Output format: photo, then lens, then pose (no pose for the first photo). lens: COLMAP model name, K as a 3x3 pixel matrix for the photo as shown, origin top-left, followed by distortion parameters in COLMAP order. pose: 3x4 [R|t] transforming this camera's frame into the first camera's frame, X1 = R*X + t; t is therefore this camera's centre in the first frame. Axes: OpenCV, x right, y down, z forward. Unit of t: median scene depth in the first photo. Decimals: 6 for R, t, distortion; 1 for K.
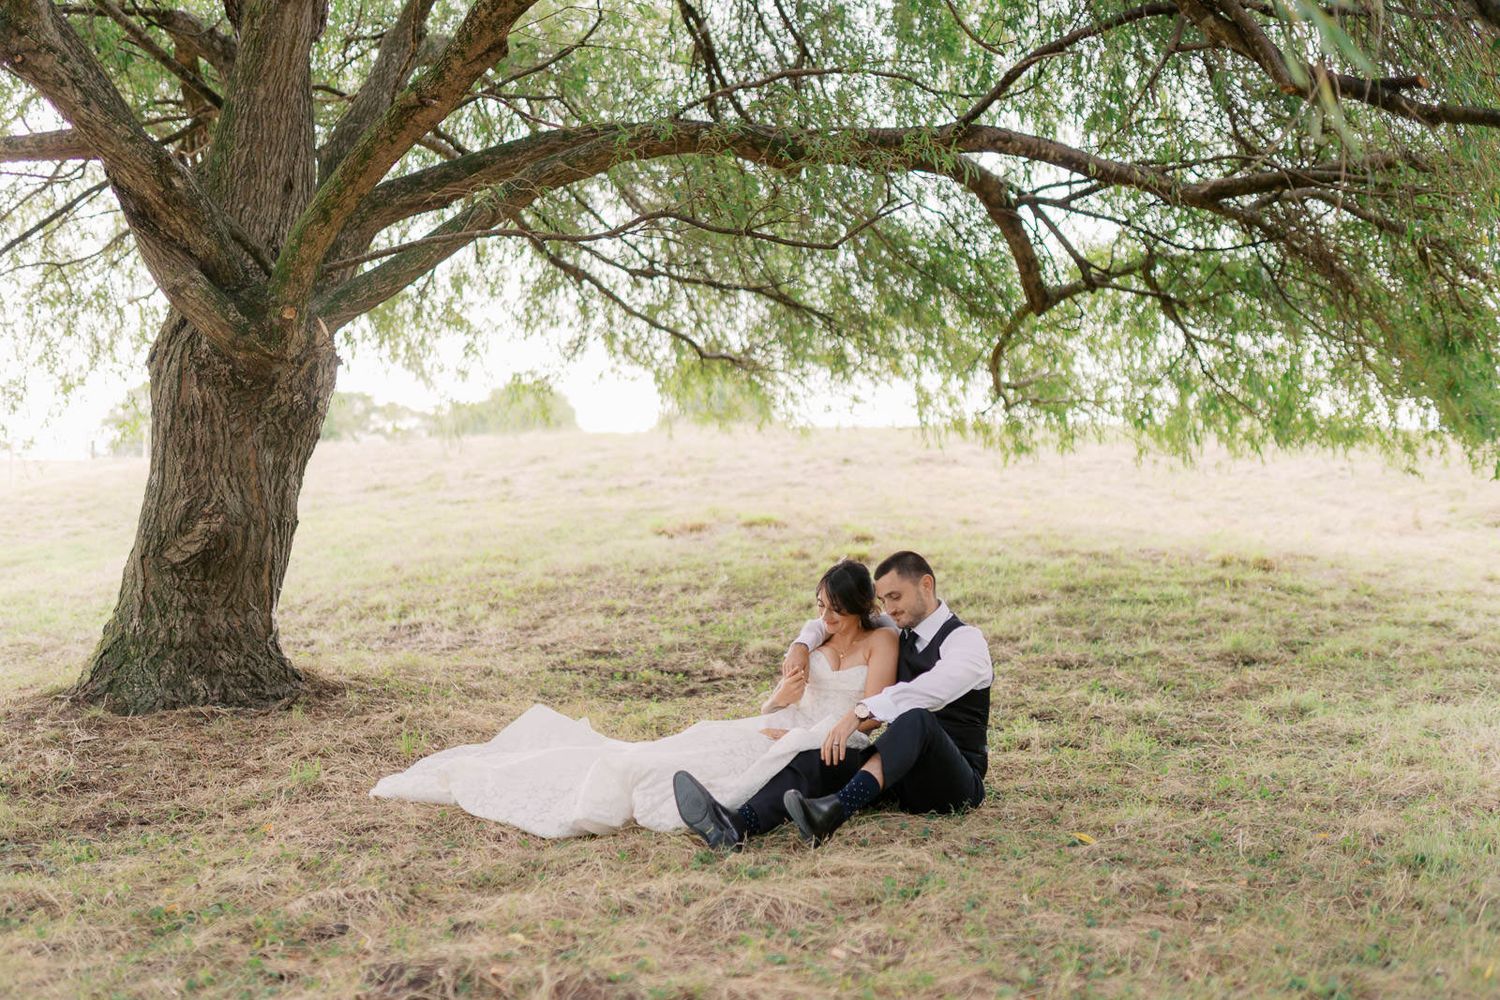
lens RADIAL K [[1415.7, 0, 750.0], [0, 1415.7, 492.1], [0, 0, 1]] dist [0.010616, 0.000000]
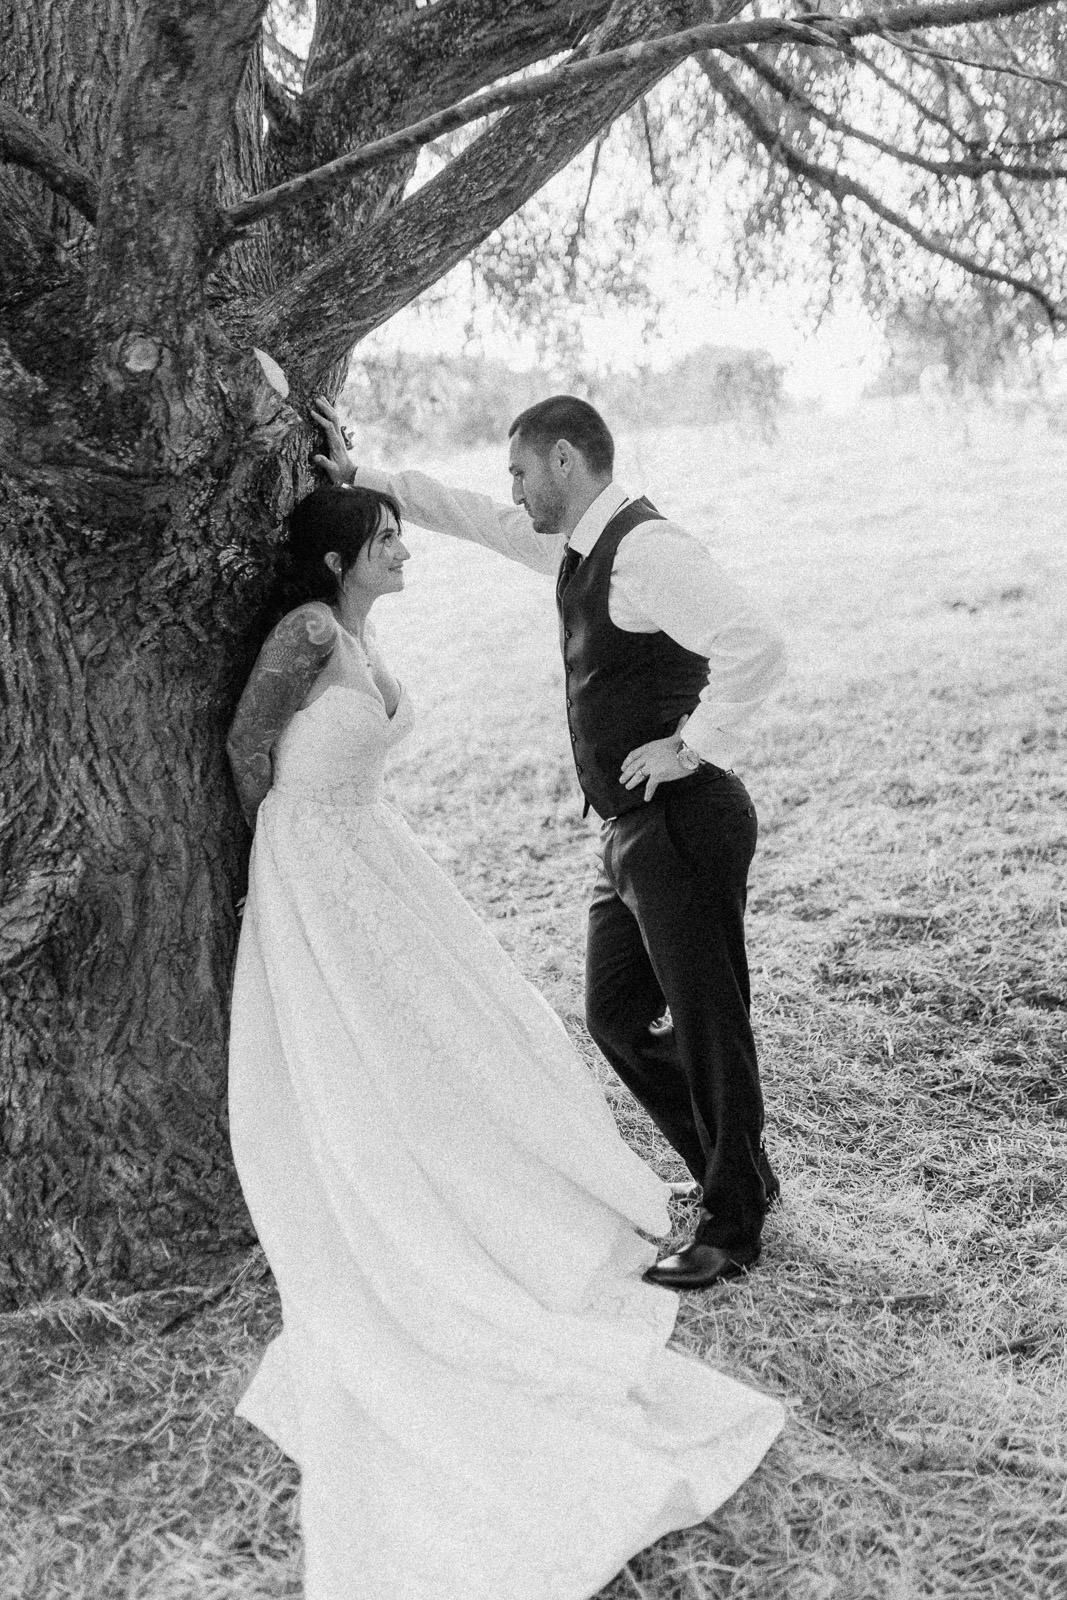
lens RADIAL K [[1510.1, 0, 531.3], [0, 1510.1, 804.0], [0, 0, 1]] dist [0.010616, 0.000000]
pose [[0.958813, 0.001728, -0.284032, -0.109152], [0.061374, 0.975098, 0.213113, -0.084582], [0.277327, -0.221768, 0.934831, 0.596525]]
